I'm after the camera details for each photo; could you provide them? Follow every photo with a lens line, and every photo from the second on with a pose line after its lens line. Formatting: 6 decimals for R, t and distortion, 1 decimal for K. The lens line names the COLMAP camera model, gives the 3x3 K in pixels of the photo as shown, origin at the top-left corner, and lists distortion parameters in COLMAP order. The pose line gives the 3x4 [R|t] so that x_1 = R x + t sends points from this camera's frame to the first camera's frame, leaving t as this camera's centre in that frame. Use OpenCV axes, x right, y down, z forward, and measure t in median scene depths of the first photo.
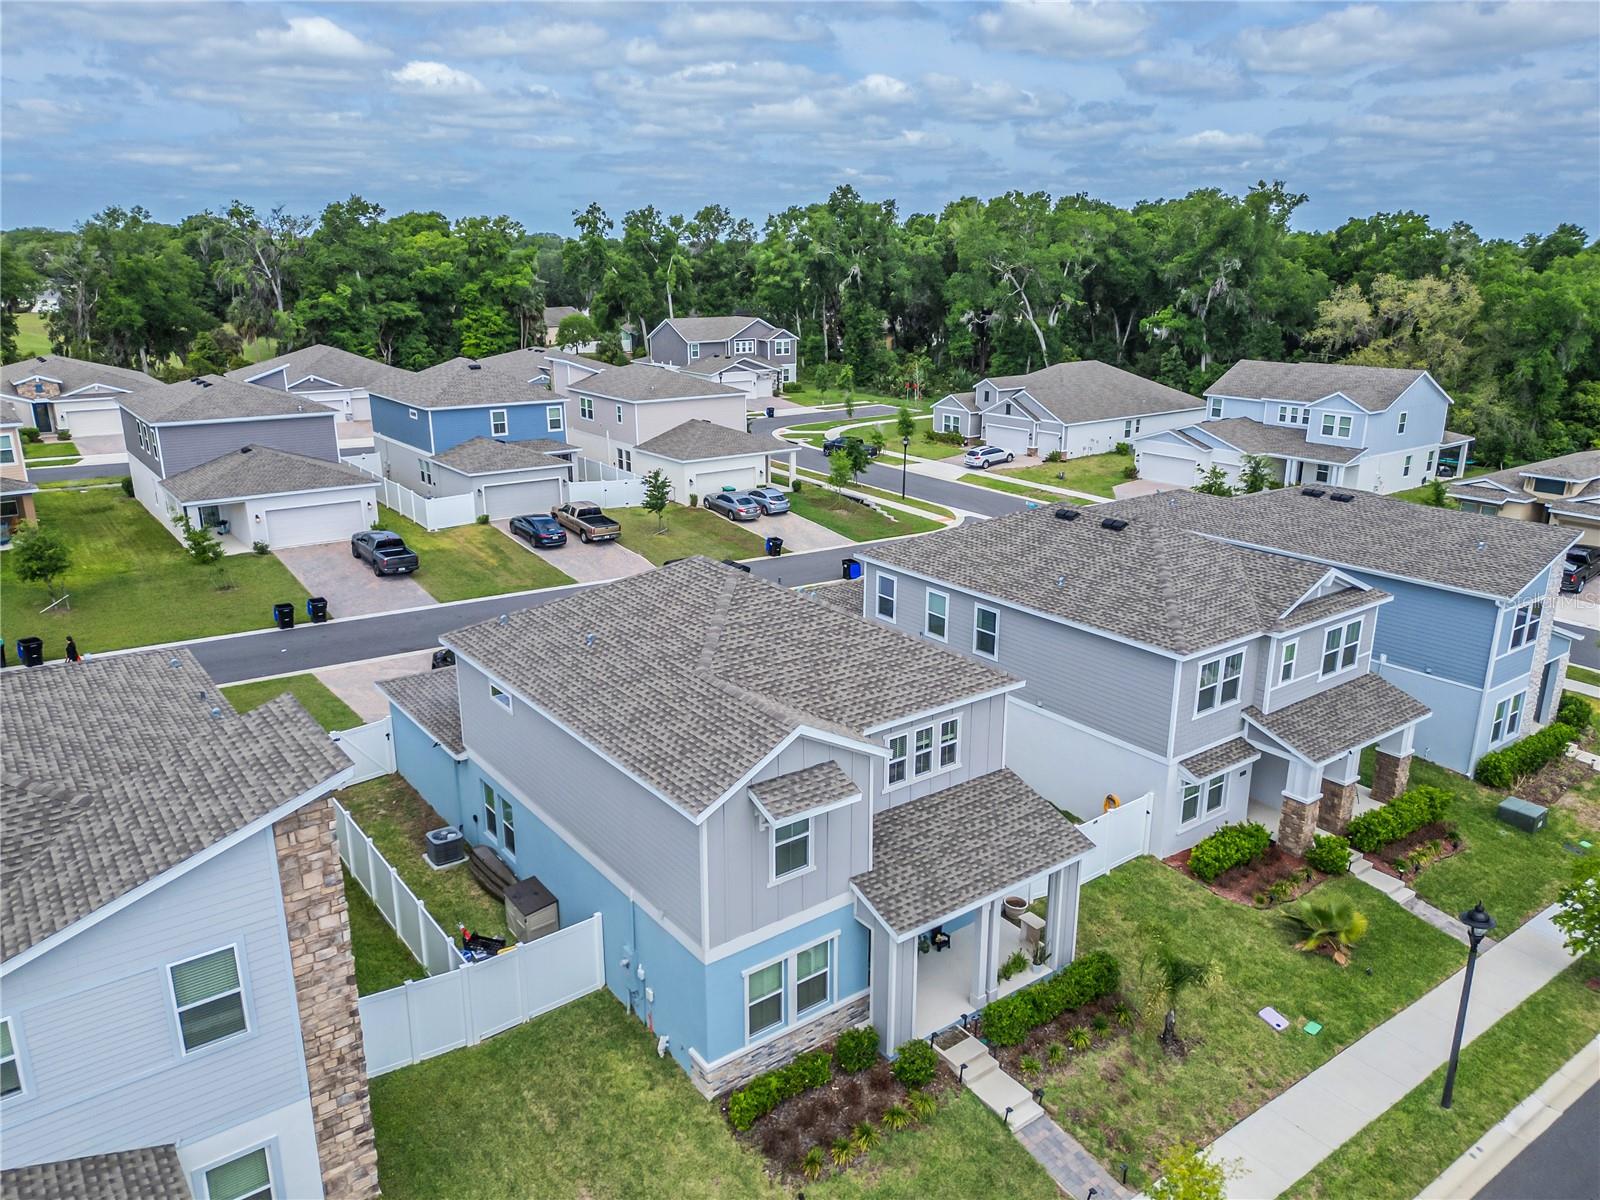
lens RADIAL K [[1142.6, 0, 809.2], [0, 1142.6, 606.8], [0, 0, 1]] dist [0.103370, -0.125354]
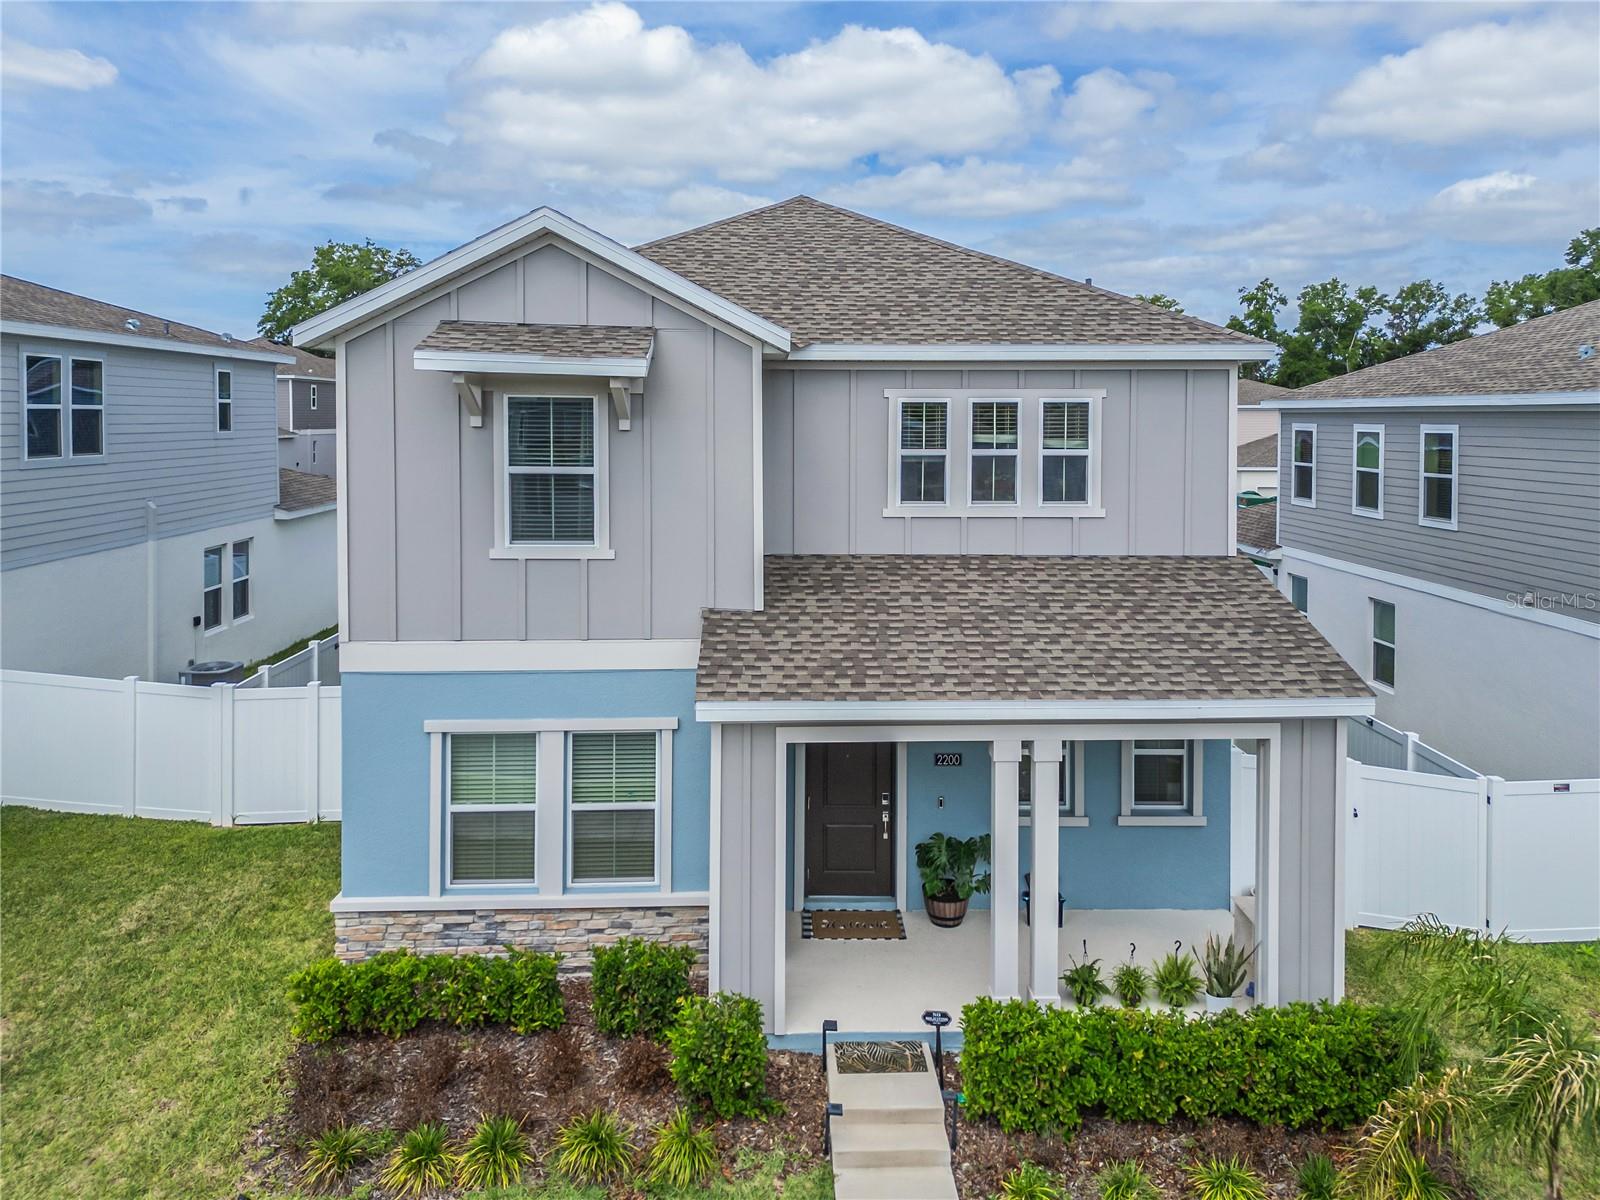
lens RADIAL K [[1172.1, 0, 805.4], [0, 1172.1, 457.1], [0, 0, 1]] dist [0.084070, -0.070992]
pose [[0.820447, 0.023158, -0.571254, 0.125135], [-0.170822, 0.963467, -0.206281, 0.095897], [0.545607, 0.266826, 0.794429, 0.219990]]
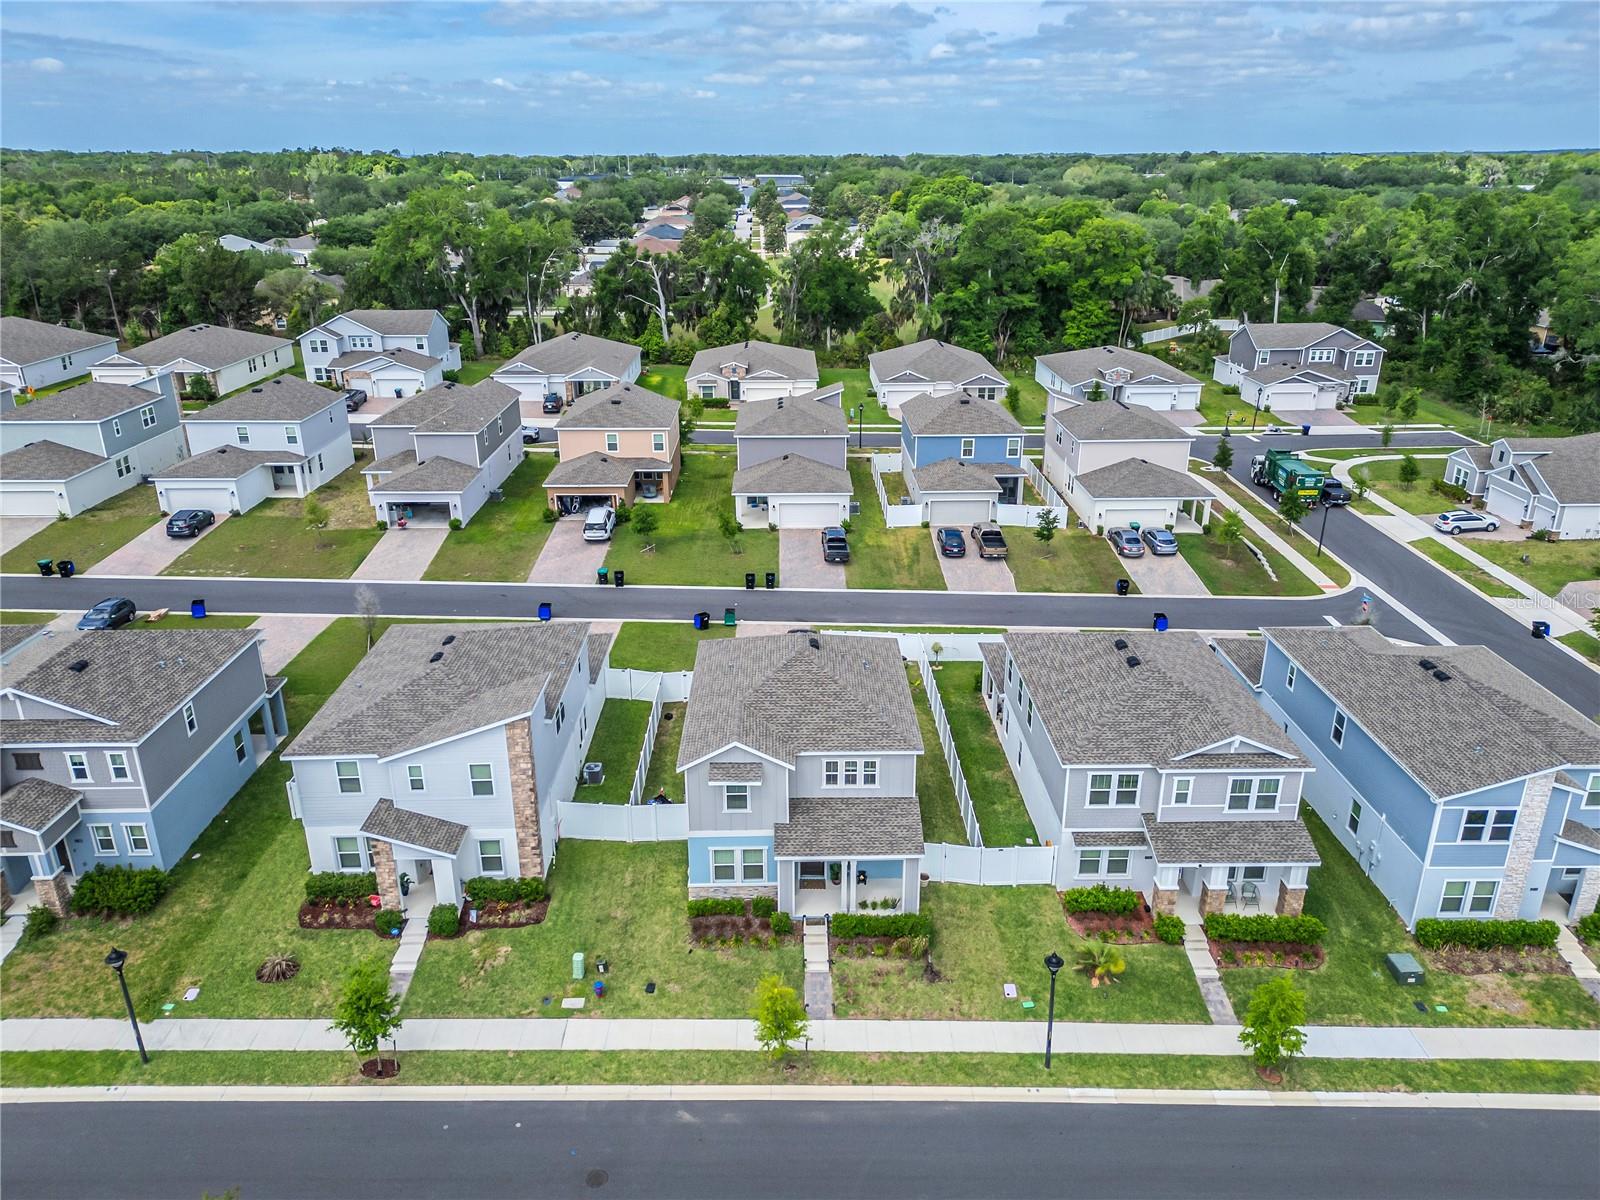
lens RADIAL K [[1142.6, 0, 809.2], [0, 1142.6, 606.8], [0, 0, 1]] dist [0.103370, -0.125354]
pose [[0.808249, 0.211667, -0.549482, 0.385225], [-0.167854, 0.977262, 0.129552, -0.138234], [0.564410, -0.012478, 0.825400, -0.204521]]
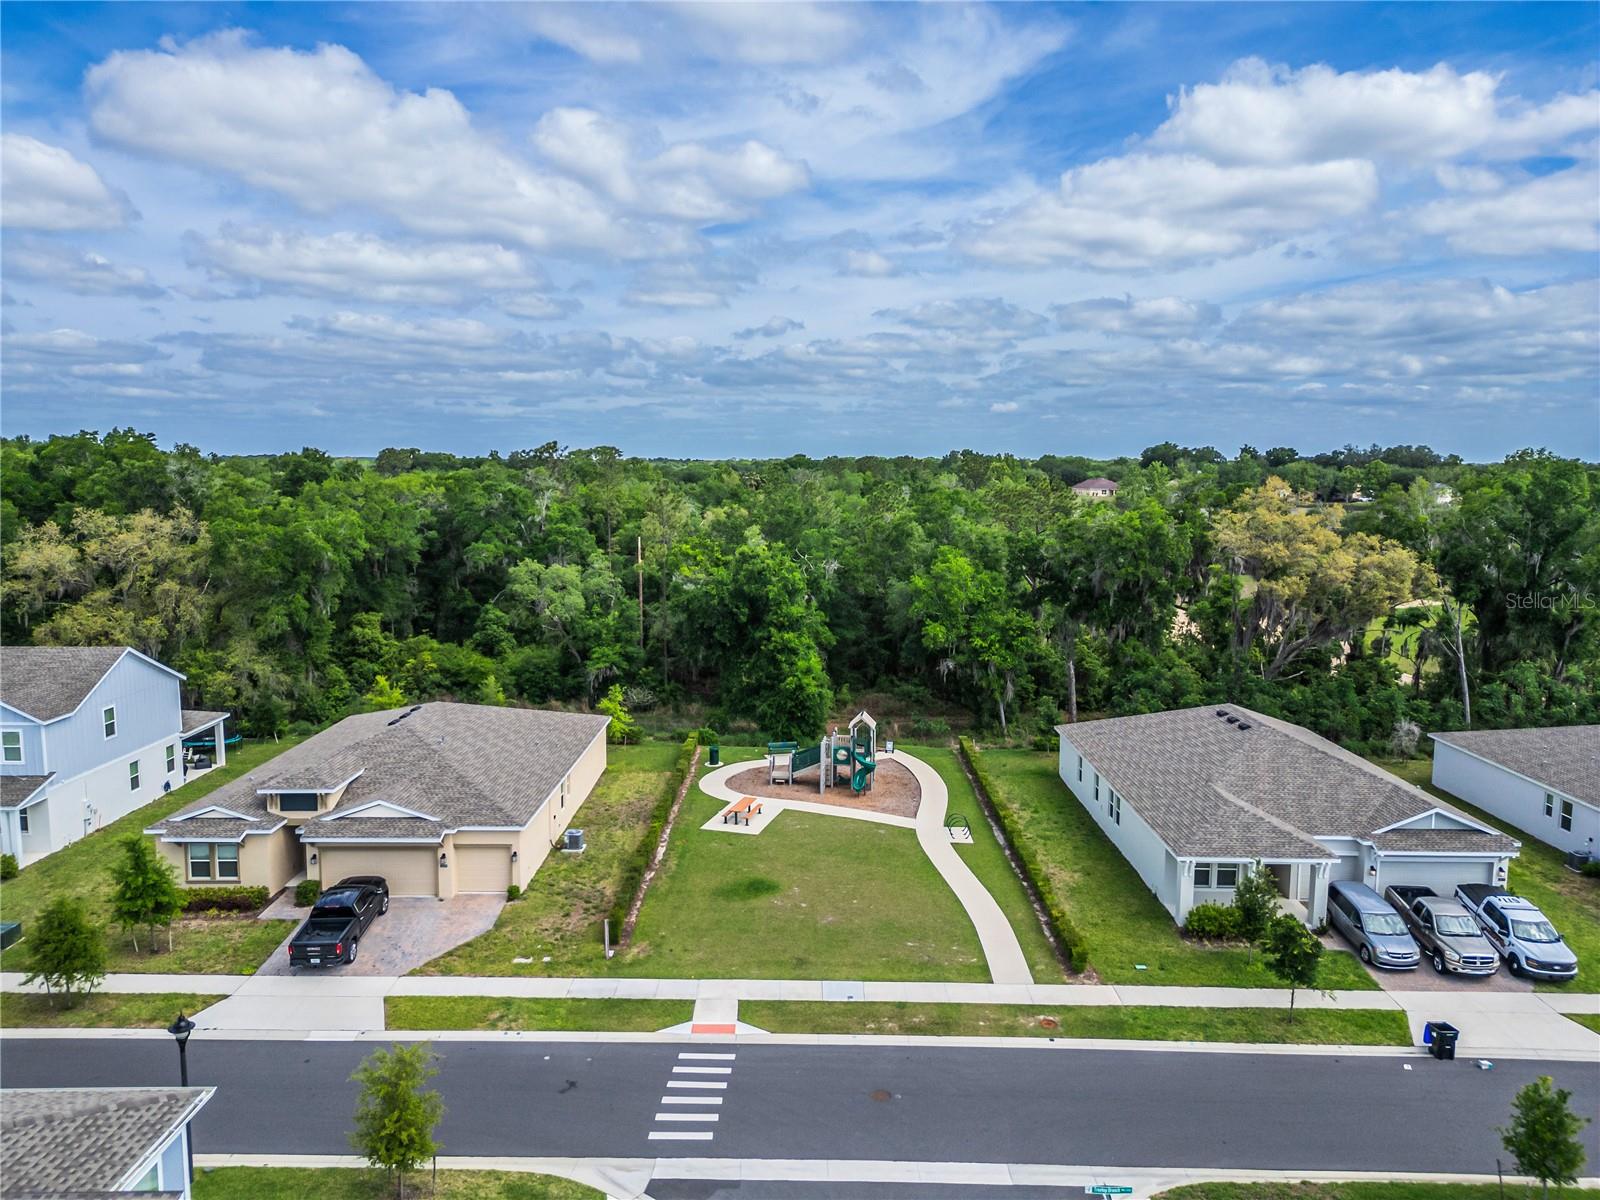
lens RADIAL K [[1131.5, 0, 811.5], [0, 1131.5, 601.0], [0, 0, 1]] dist [0.083626, -0.081207]
pose [[0.604169, -0.097582, 0.790858, 0.274651], [0.229884, 0.971621, -0.055731, -0.115807], [-0.762976, 0.215477, 0.609456, 0.285980]]
